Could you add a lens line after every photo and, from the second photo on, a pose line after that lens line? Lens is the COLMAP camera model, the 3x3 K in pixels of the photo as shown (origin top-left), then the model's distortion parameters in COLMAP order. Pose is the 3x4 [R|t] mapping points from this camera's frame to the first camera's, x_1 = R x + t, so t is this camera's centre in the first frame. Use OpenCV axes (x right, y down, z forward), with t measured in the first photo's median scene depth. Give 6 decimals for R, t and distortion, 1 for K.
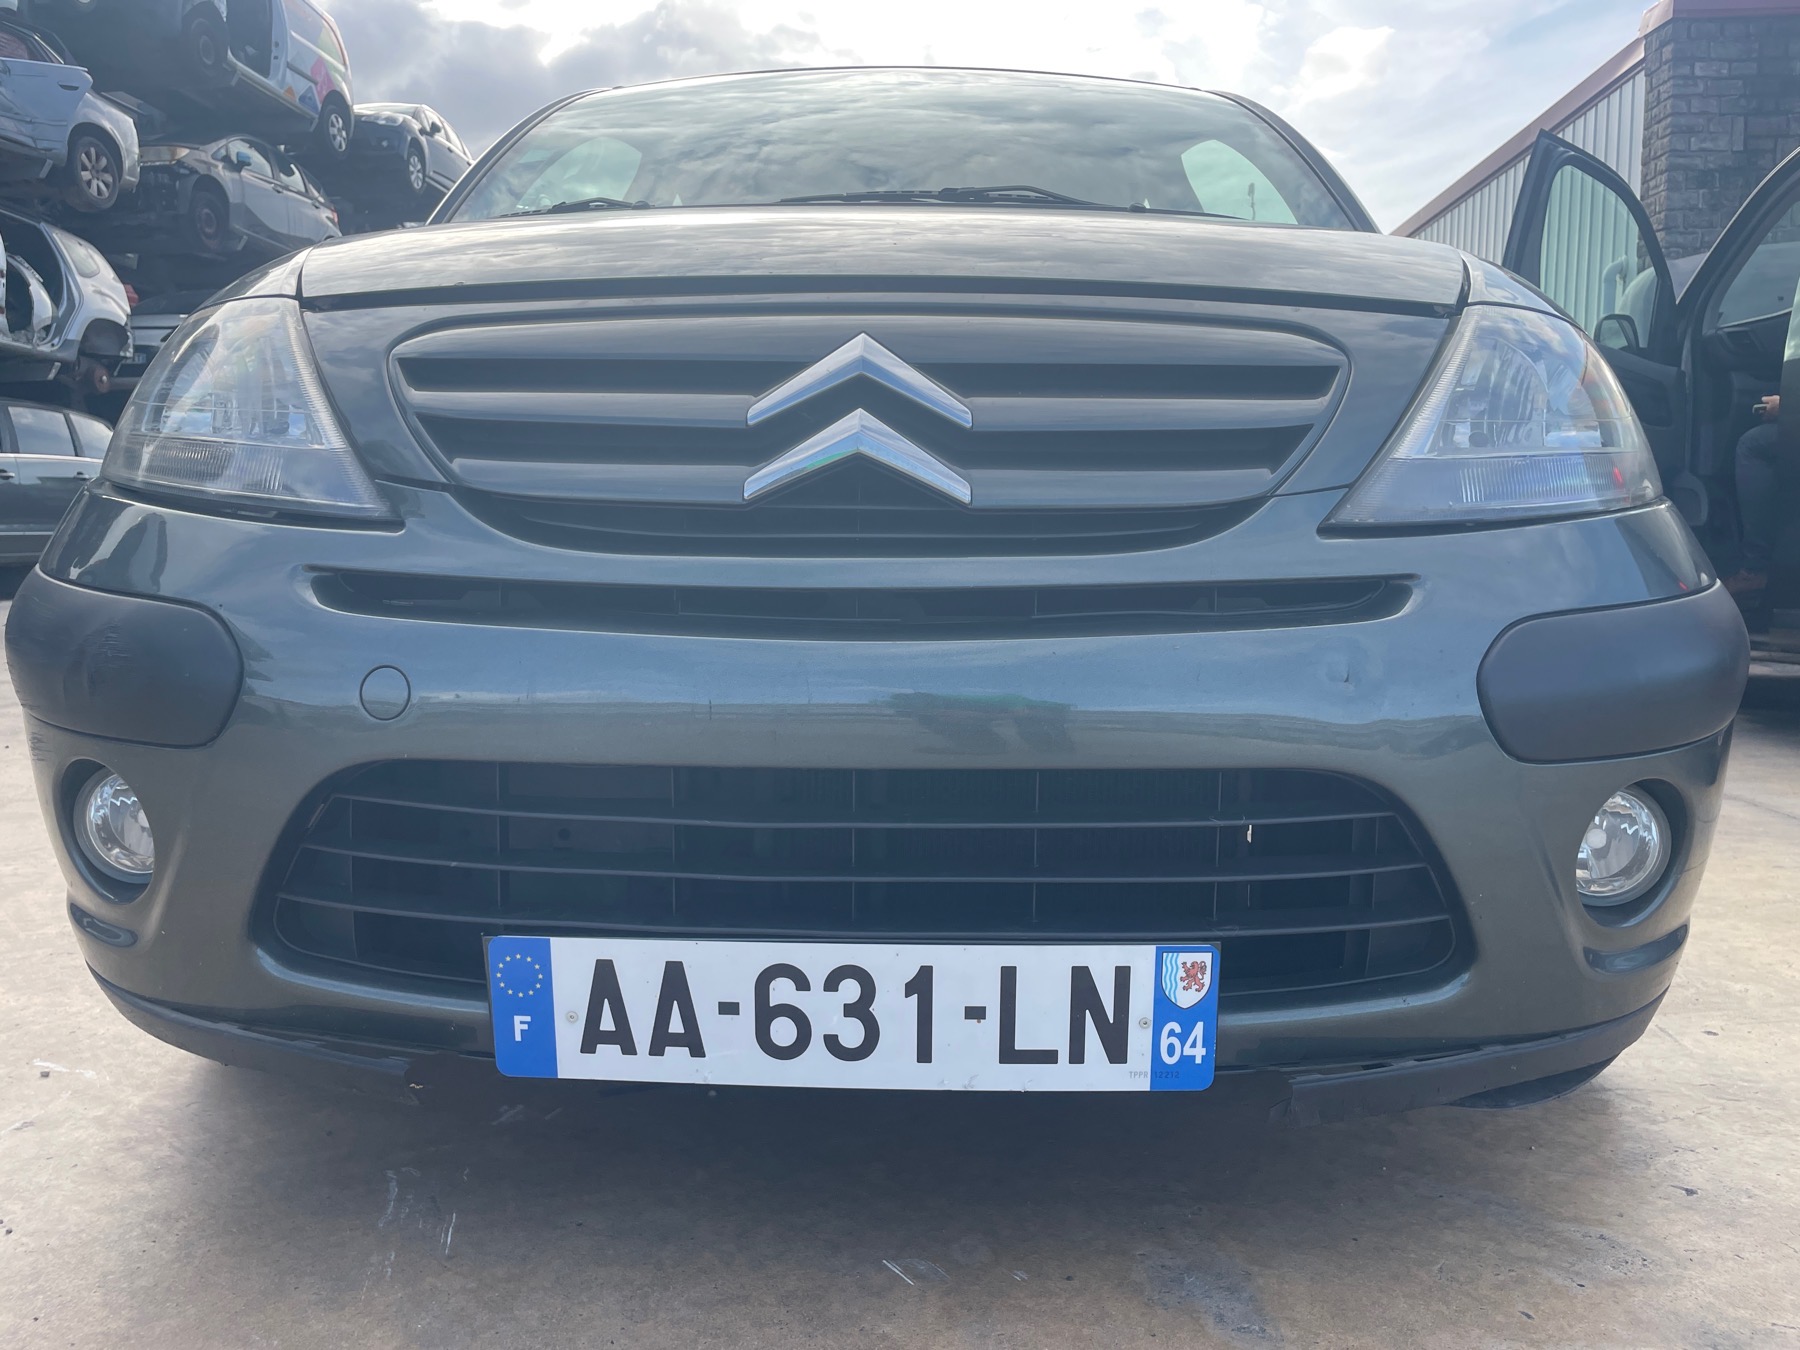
lens RADIAL K [[1392.4, 0, 900.0], [0, 1392.4, 675.0], [0, 0, 1]] dist [0.100730, -0.149812]
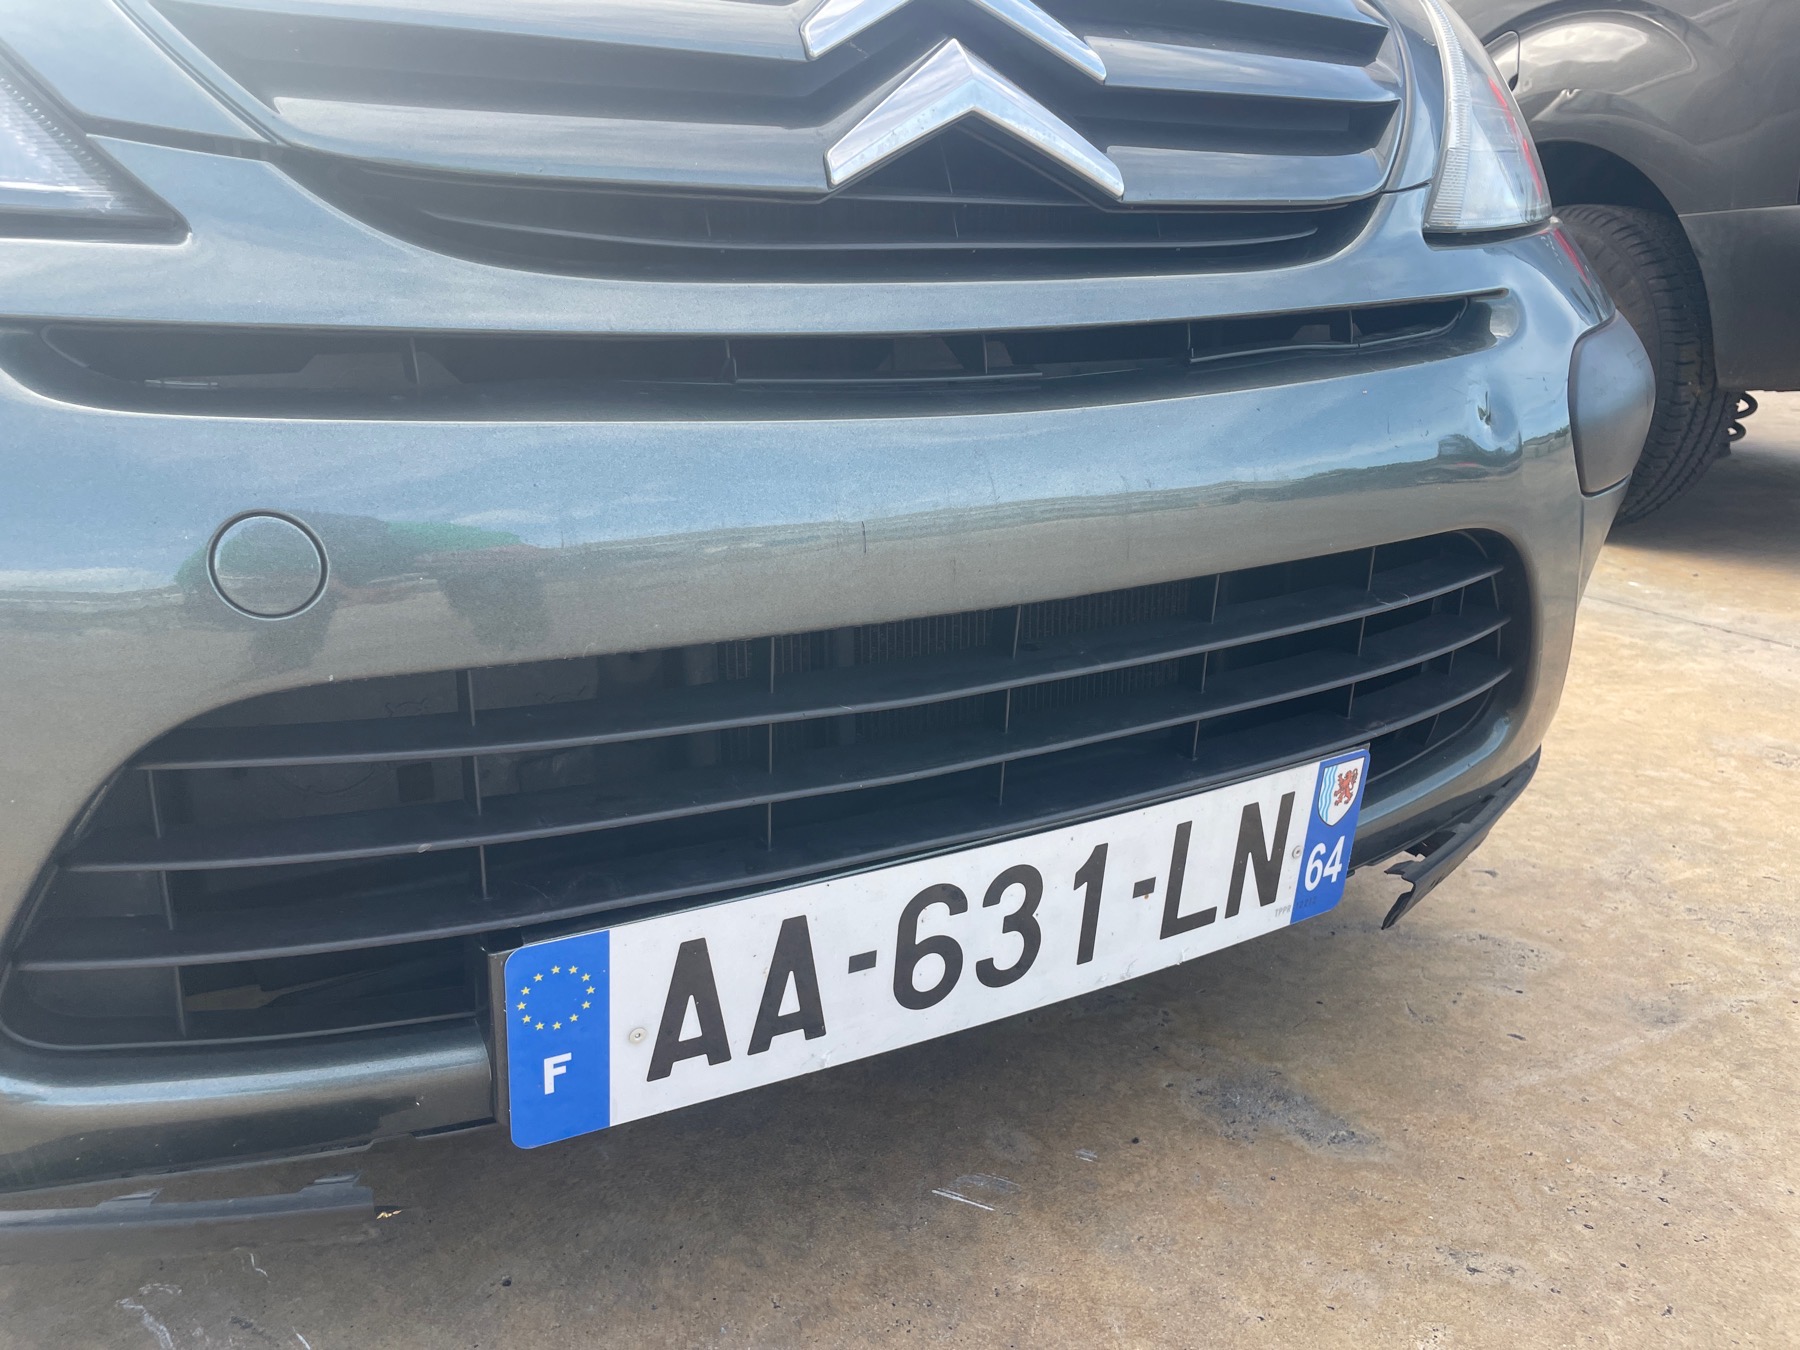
lens RADIAL K [[1392.4, 0, 900.0], [0, 1392.4, 675.0], [0, 0, 1]] dist [0.100730, -0.149812]
pose [[0.856138, -0.154301, 0.493172, -0.423464], [0.055289, 0.976252, 0.209463, -0.043553], [-0.513780, -0.152062, 0.844338, 0.428470]]
